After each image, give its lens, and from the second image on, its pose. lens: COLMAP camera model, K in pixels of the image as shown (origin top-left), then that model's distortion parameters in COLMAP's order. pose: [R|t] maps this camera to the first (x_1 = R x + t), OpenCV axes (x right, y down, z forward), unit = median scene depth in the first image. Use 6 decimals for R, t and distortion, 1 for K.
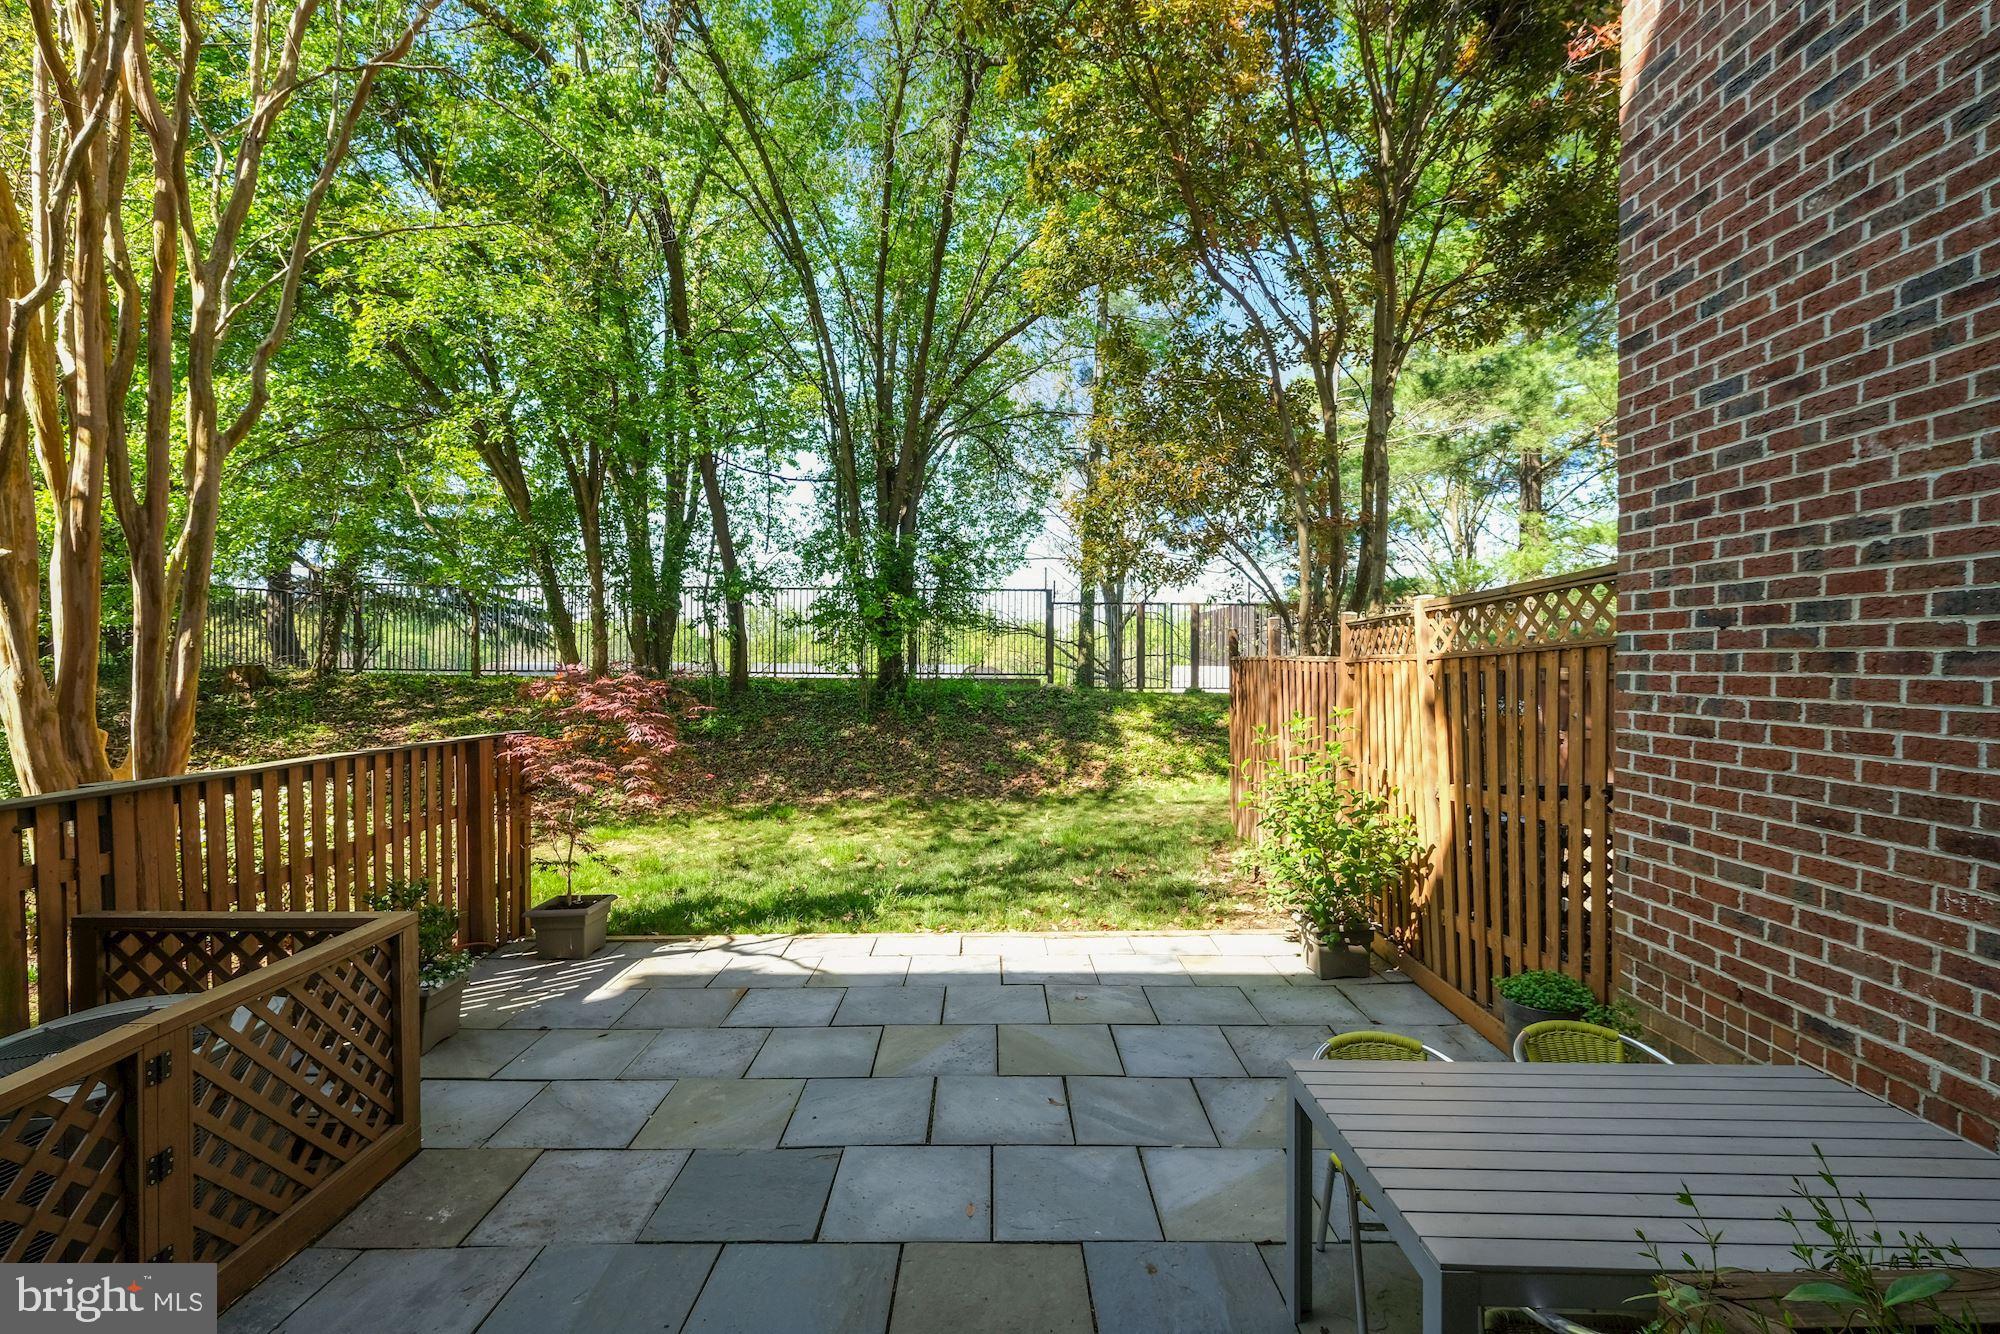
lens RADIAL K [[877.4, 0, 995.1], [0, 877.4, 667.8], [0, 0, 1]] dist [-0.001155, -0.000199]
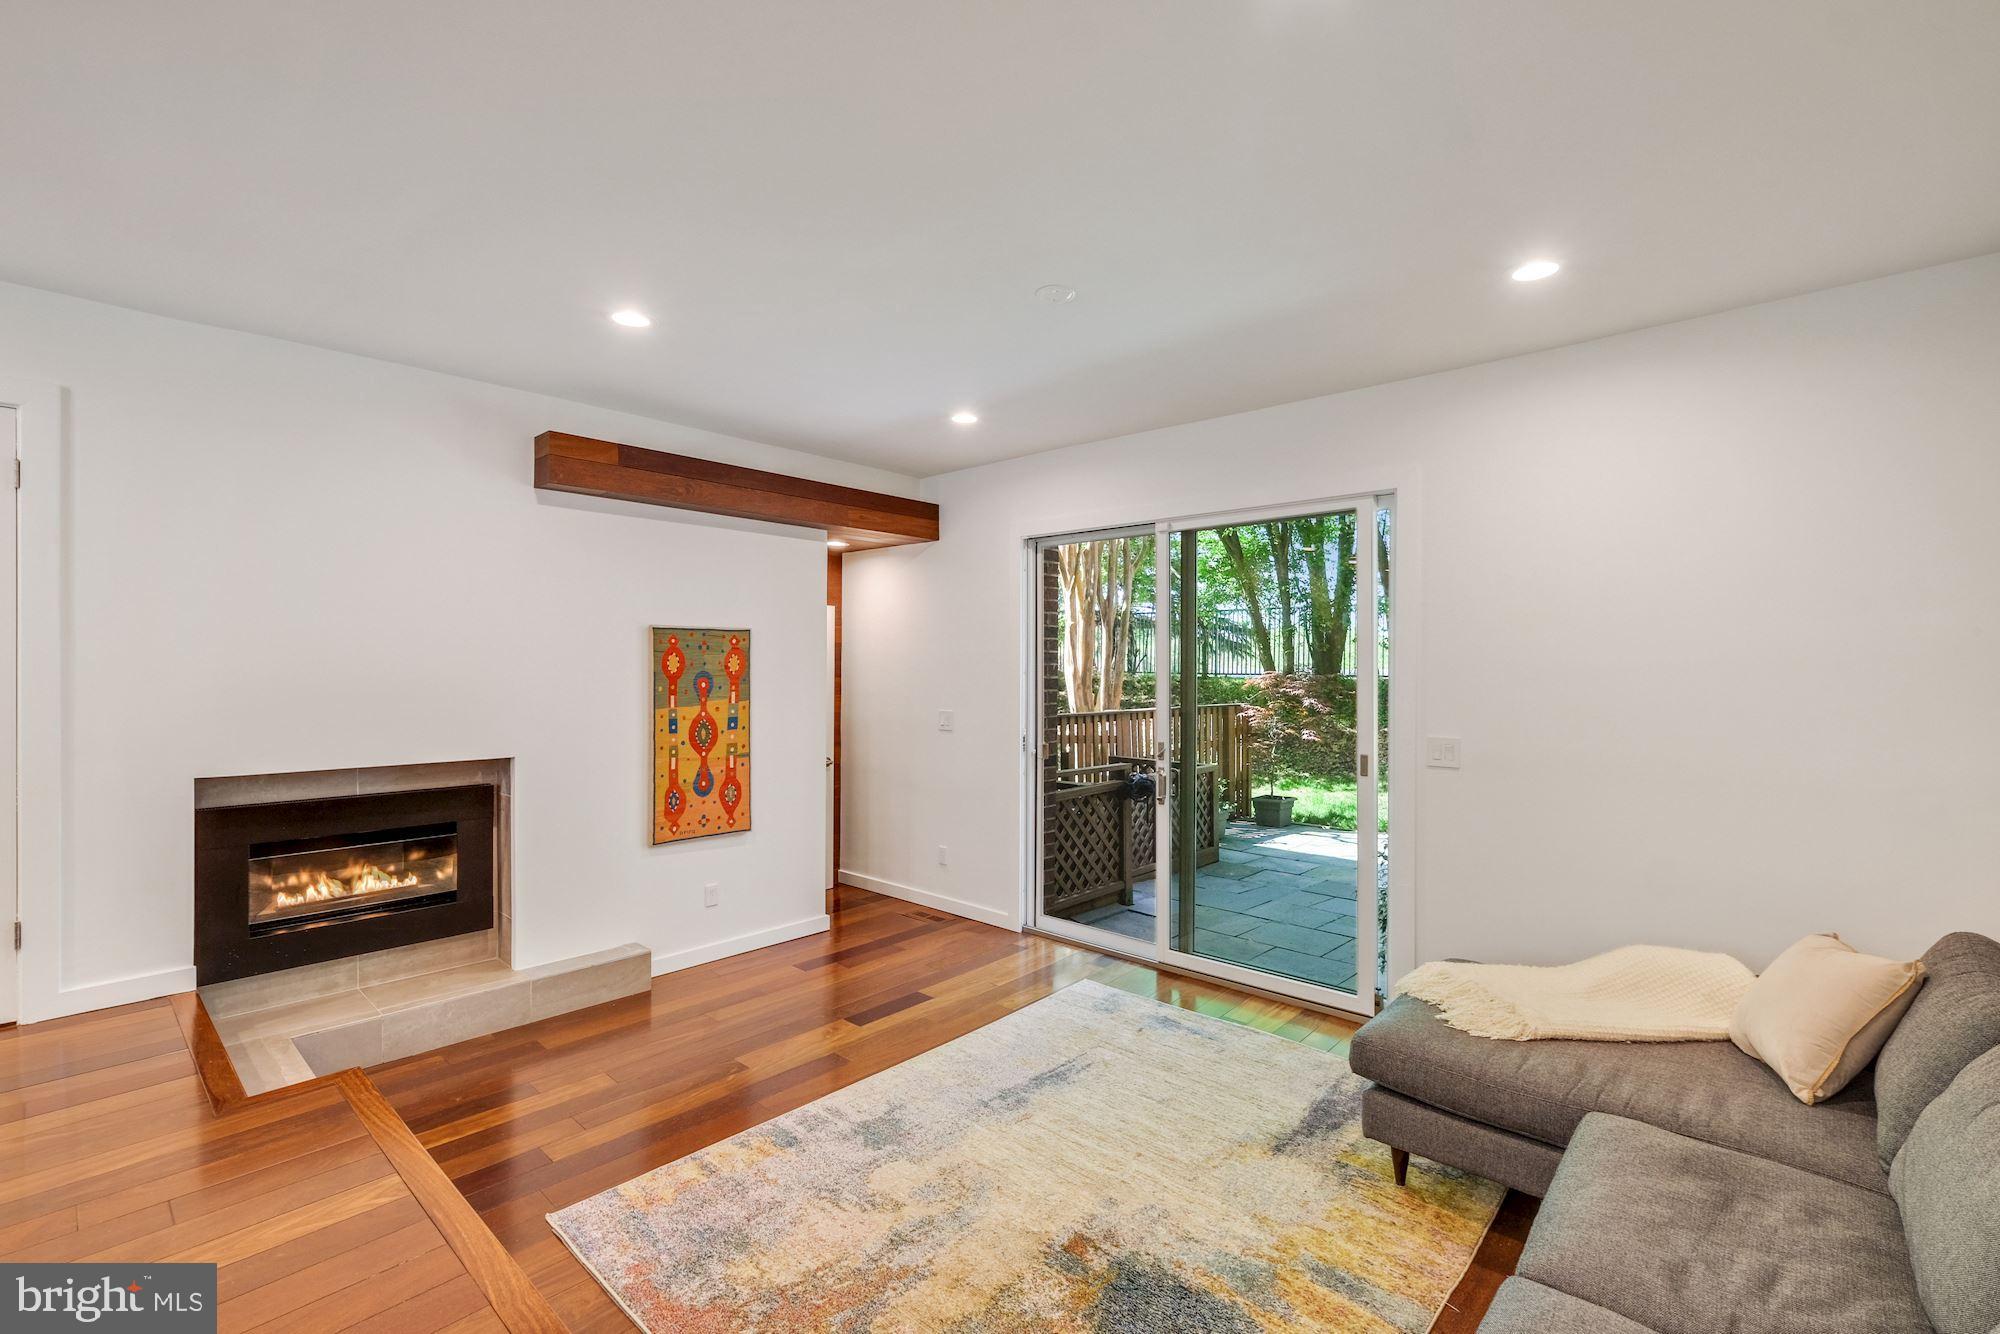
lens RADIAL K [[877.4, 0, 996.5], [0, 877.4, 669.3], [0, 0, 1]] dist [-0.001155, -0.000199]
pose [[0.735098, 0.000829, -0.677960, 0.135916], [-0.003861, 0.999988, -0.002964, 0.003756], [0.677950, 0.004796, 0.735092, -0.301927]]
